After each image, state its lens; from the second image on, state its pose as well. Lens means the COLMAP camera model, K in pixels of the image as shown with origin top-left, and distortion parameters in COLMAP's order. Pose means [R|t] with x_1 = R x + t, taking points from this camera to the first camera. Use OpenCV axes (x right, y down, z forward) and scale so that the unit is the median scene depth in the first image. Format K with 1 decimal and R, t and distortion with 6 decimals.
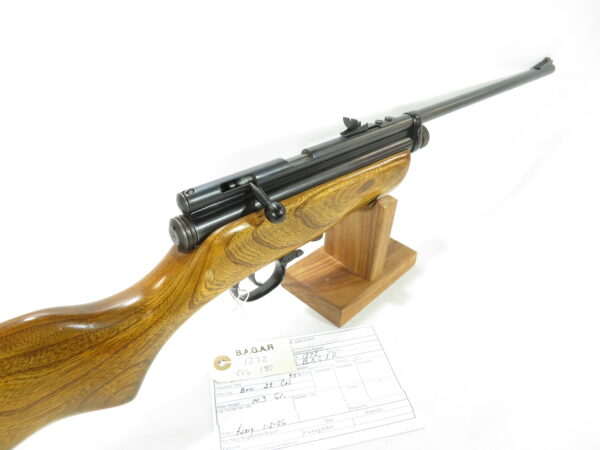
lens RADIAL K [[429.6, 0, 300.0], [0, 429.6, 225.0], [0, 0, 1]] dist [-0.001942, -0.005693]
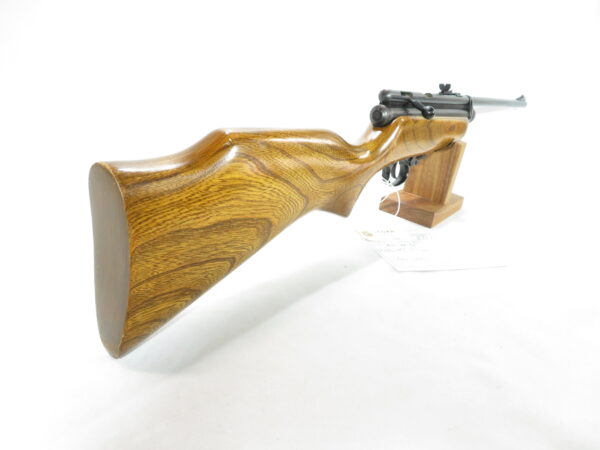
lens RADIAL K [[429.6, 0, 300.0], [0, 429.6, 225.0], [0, 0, 1]] dist [-0.001942, -0.005693]
pose [[0.987369, 0.049024, 0.150664, -0.664011], [-0.016974, 0.978183, -0.207051, 0.638397], [-0.157527, 0.201879, 0.966659, -0.377408]]
